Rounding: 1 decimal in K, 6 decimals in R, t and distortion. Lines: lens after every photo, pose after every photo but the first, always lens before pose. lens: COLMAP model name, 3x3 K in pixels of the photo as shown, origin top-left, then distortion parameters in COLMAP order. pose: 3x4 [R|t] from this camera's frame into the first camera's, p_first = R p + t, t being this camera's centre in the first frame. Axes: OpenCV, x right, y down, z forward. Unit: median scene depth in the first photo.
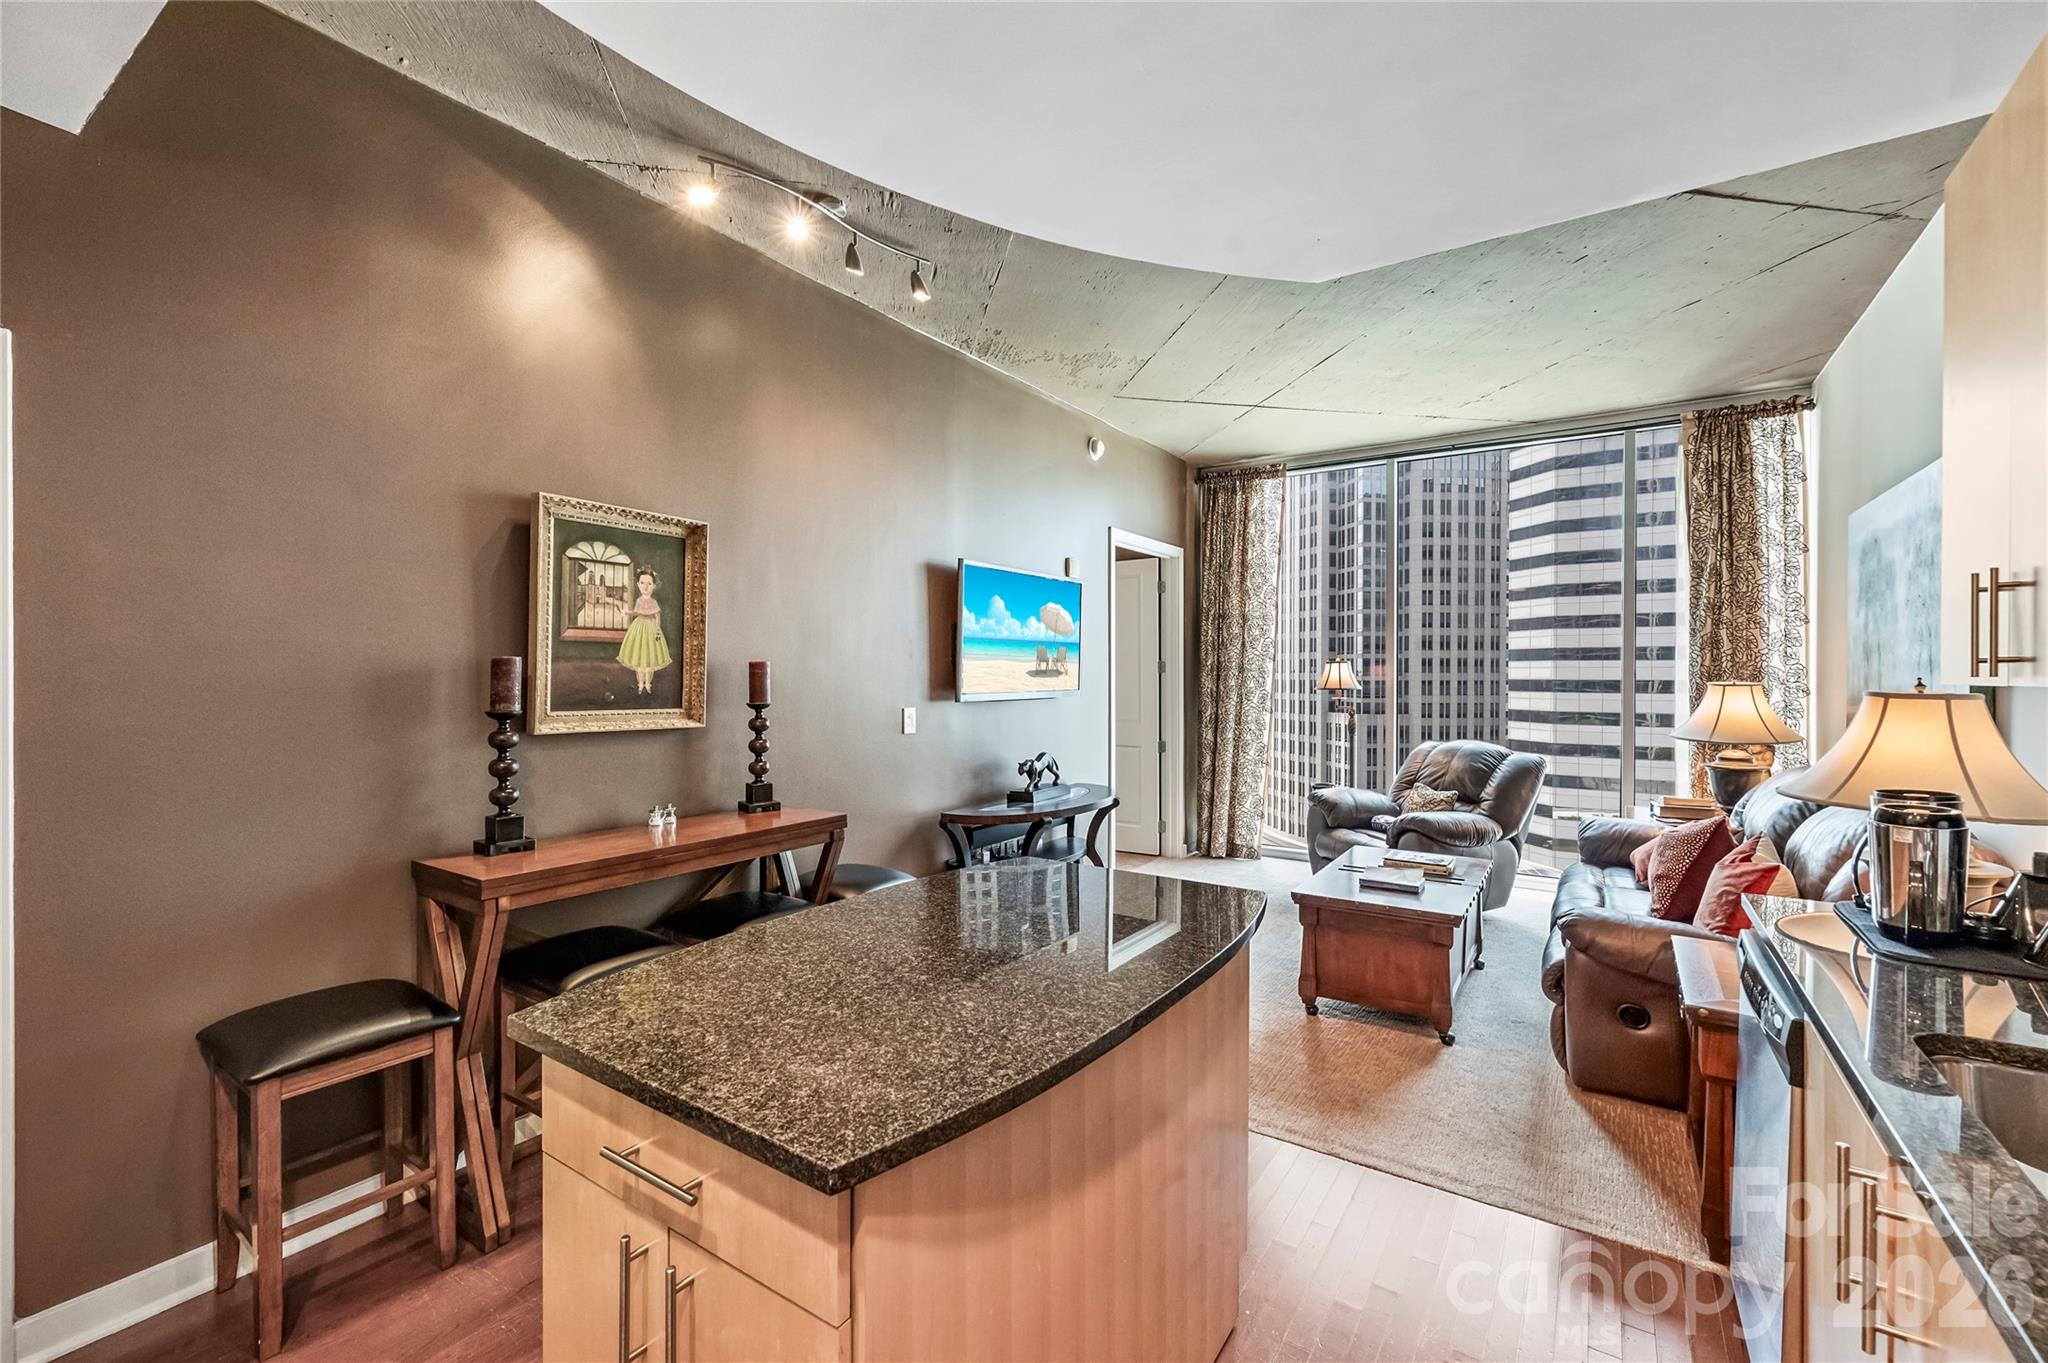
lens RADIAL K [[873.3, 0, 1021.2], [0, 873.3, 693.6], [0, 0, 1]] dist [-0.004035, 0.000335]
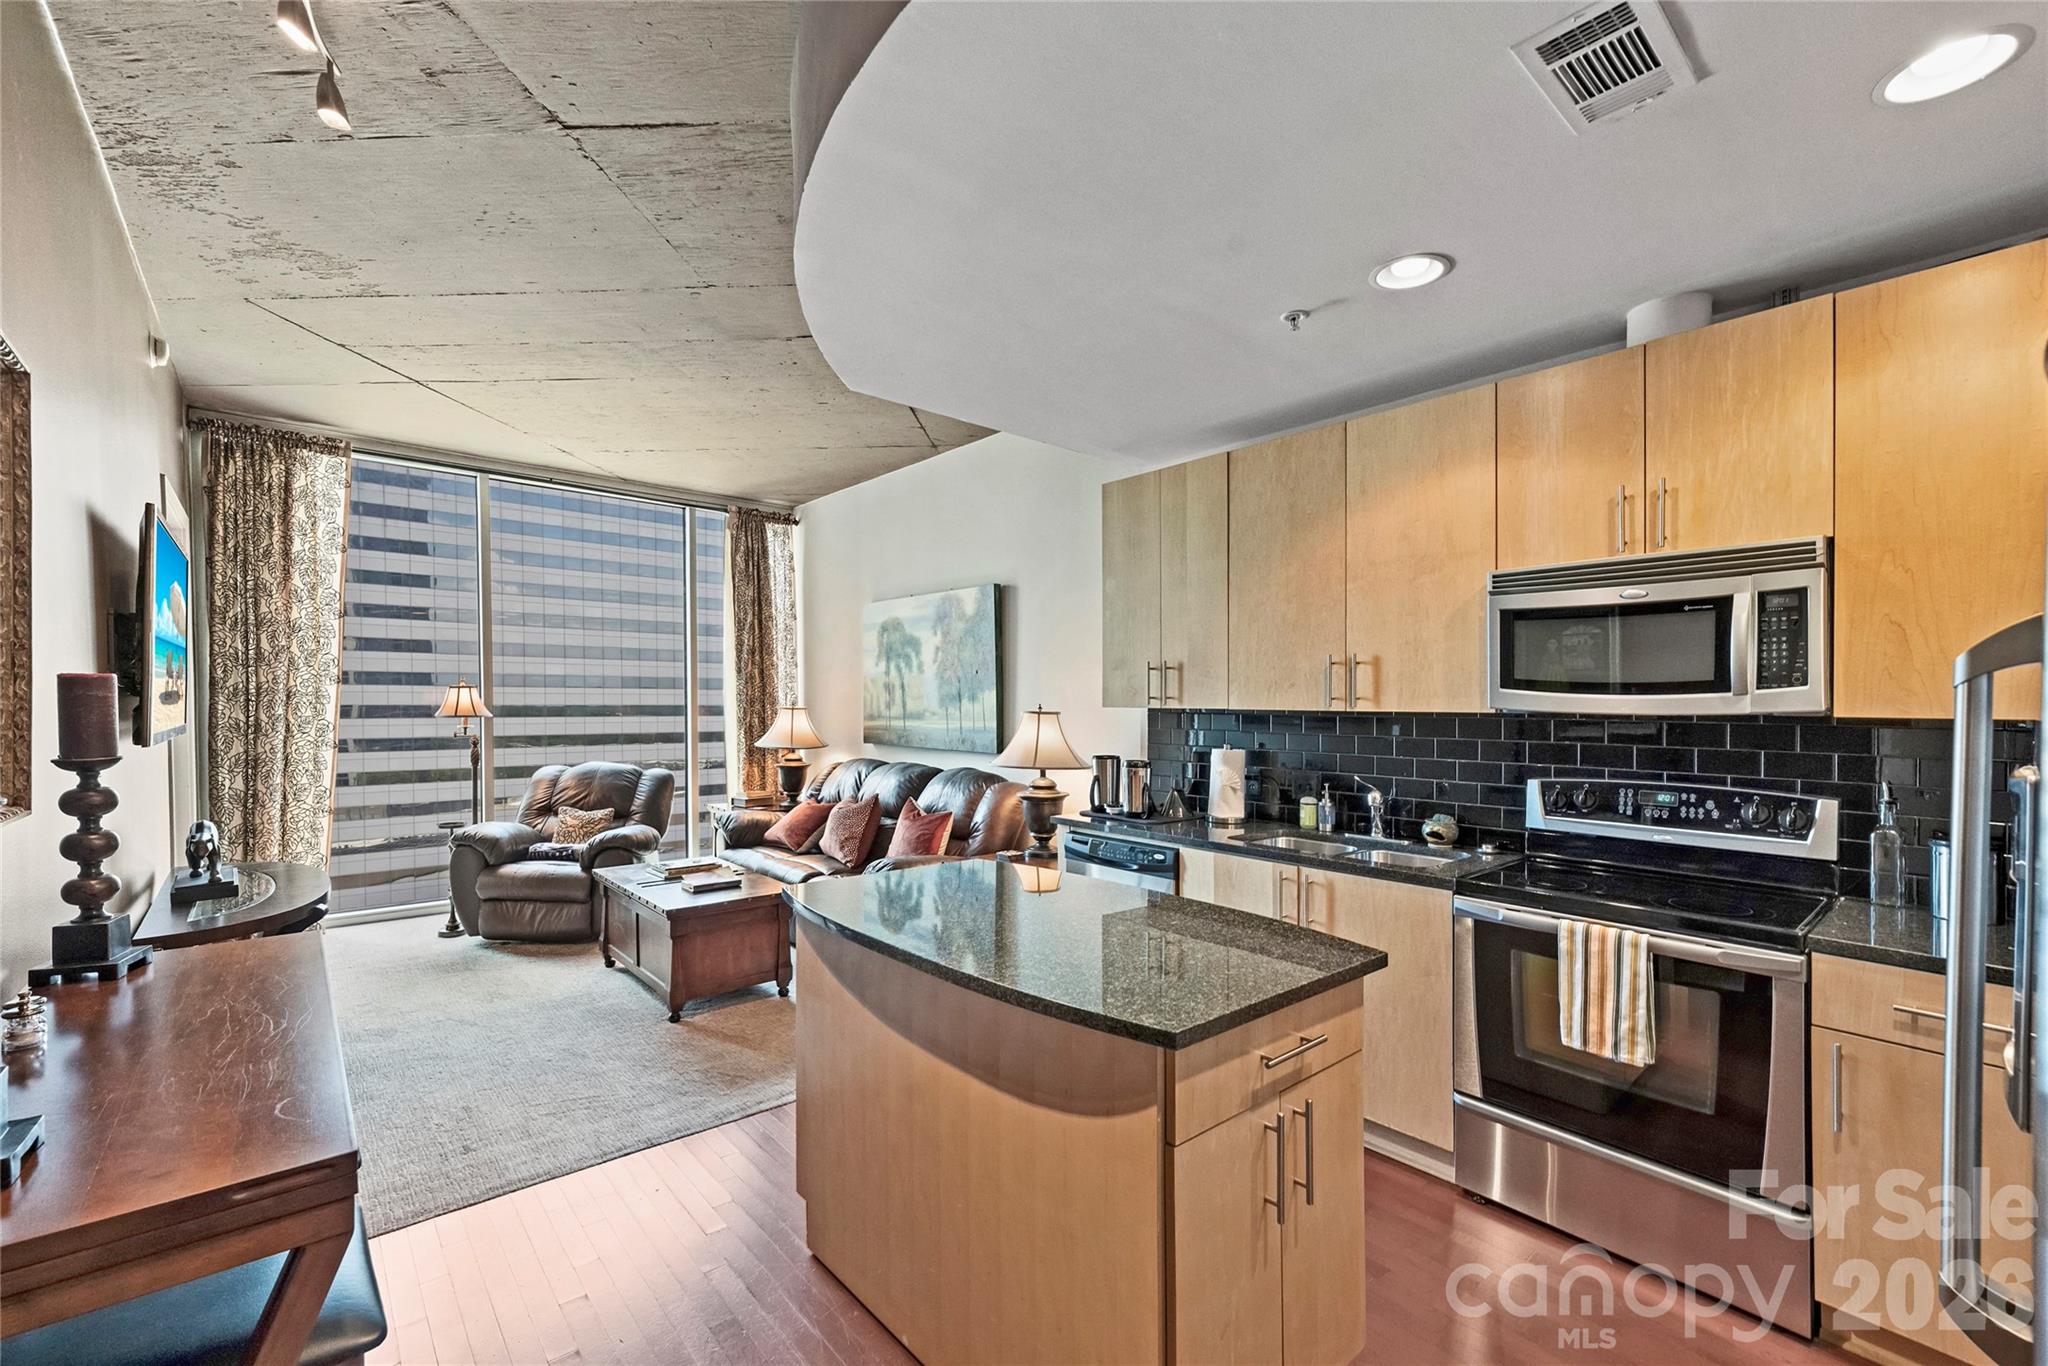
lens RADIAL K [[829.7, 0, 1030.6], [0, 829.7, 725.8], [0, 0, 1]] dist [-0.000051, -0.002114]
pose [[0.252517, -0.027898, 0.967190, -0.395030], [0.018511, 0.999541, 0.023998, -0.005806], [-0.967415, 0.011844, 0.252918, 0.243751]]
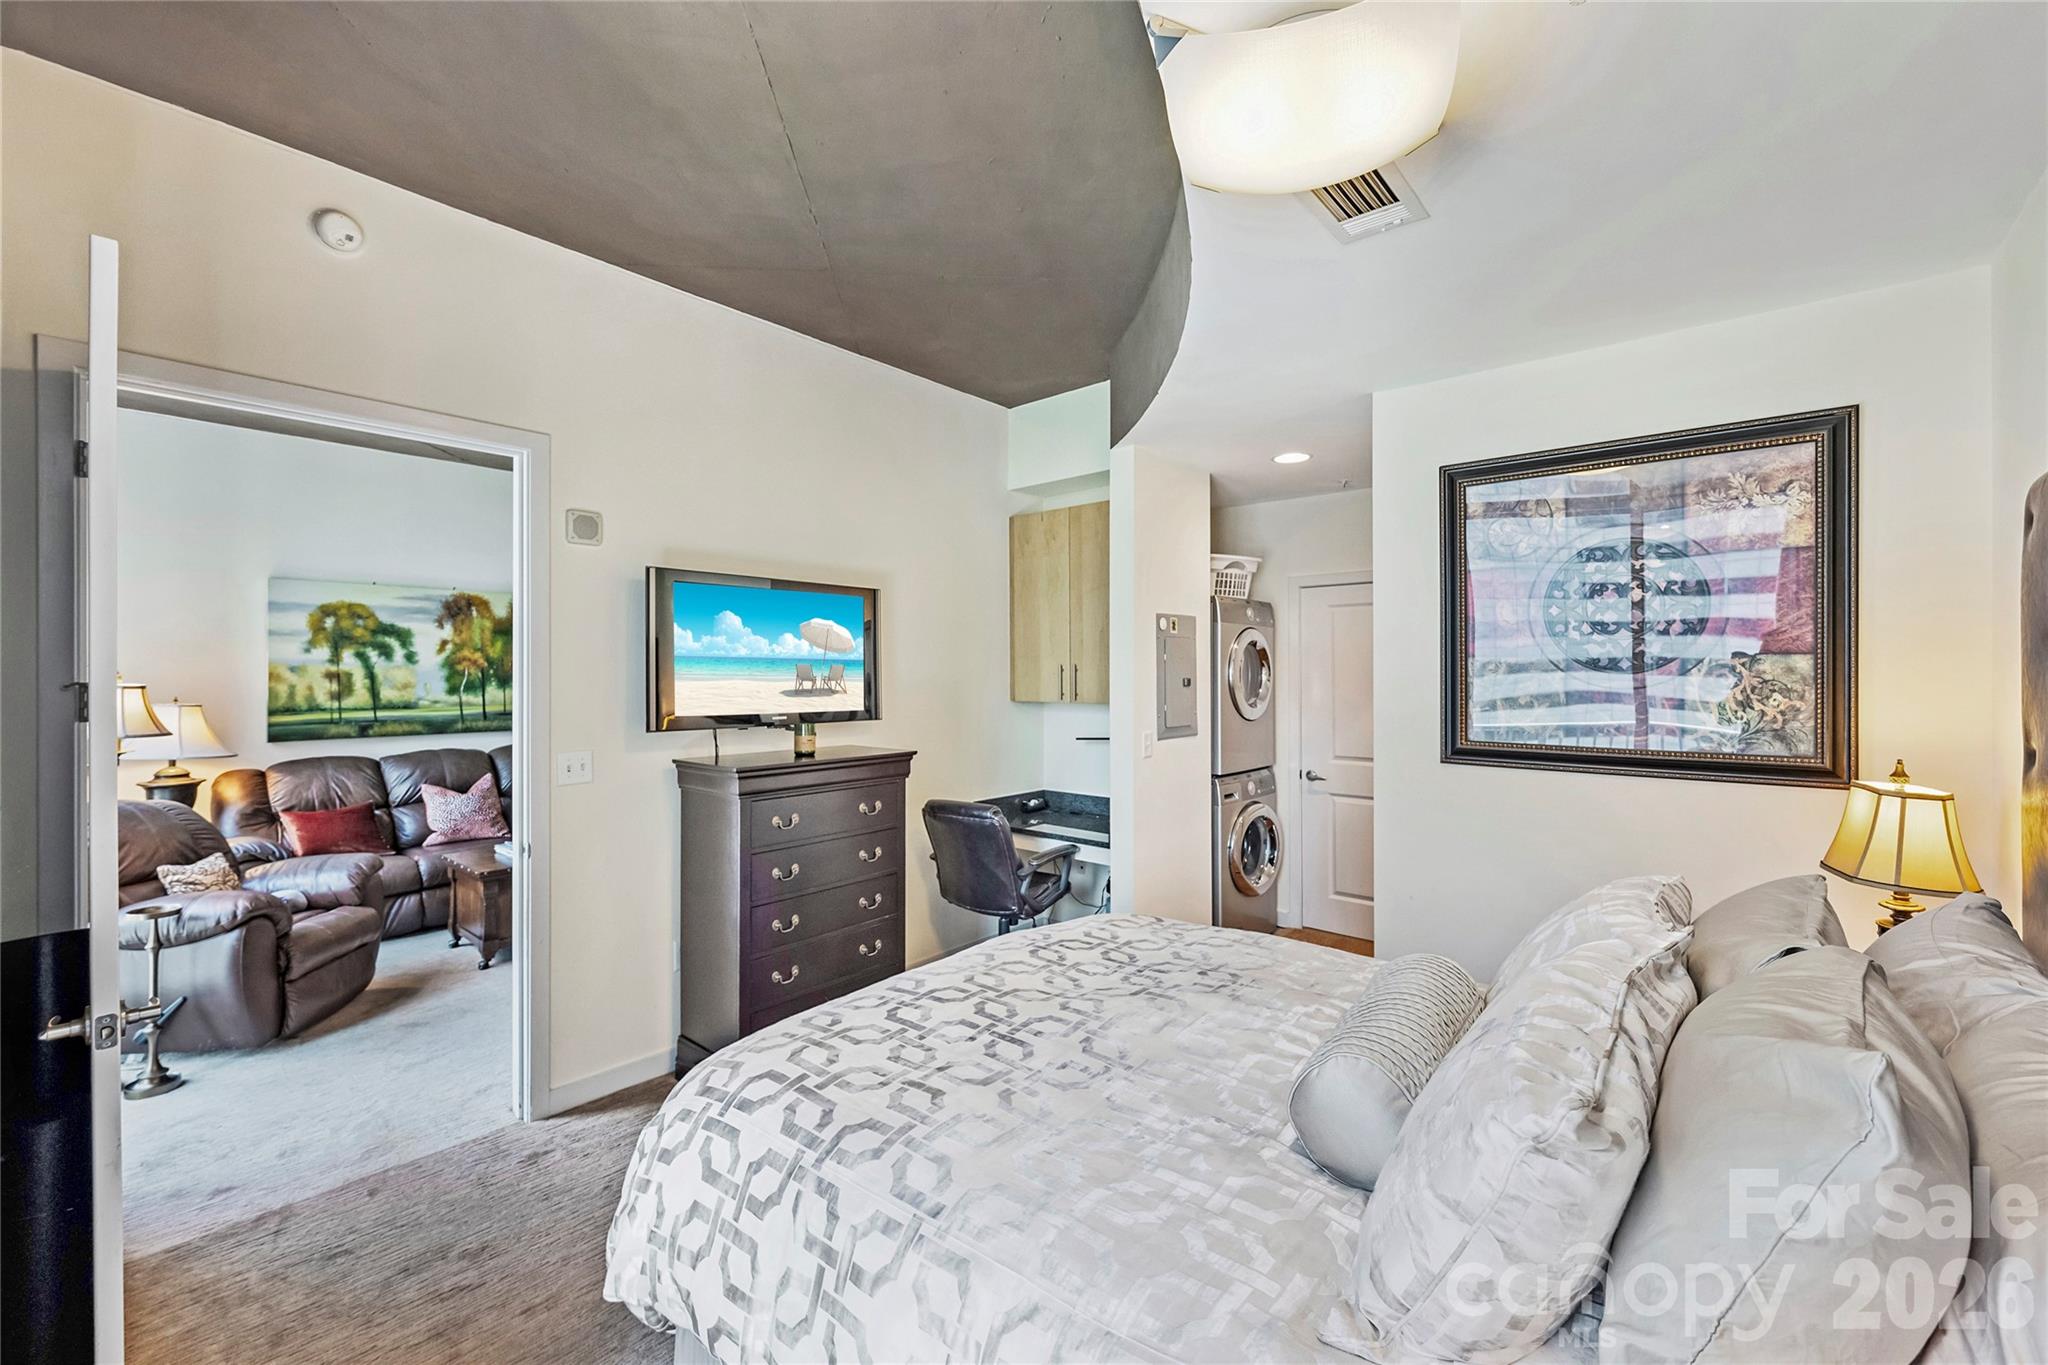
lens RADIAL K [[829.7, 0, 1015.3], [0, 829.7, 662.4], [0, 0, 1]] dist [-0.000051, -0.002114]
pose [[-0.991422, 0.002049, 0.130686, -0.315624], [0.003975, 0.999887, 0.014482, -0.068191], [-0.130642, 0.014877, -0.991318, 1.736166]]
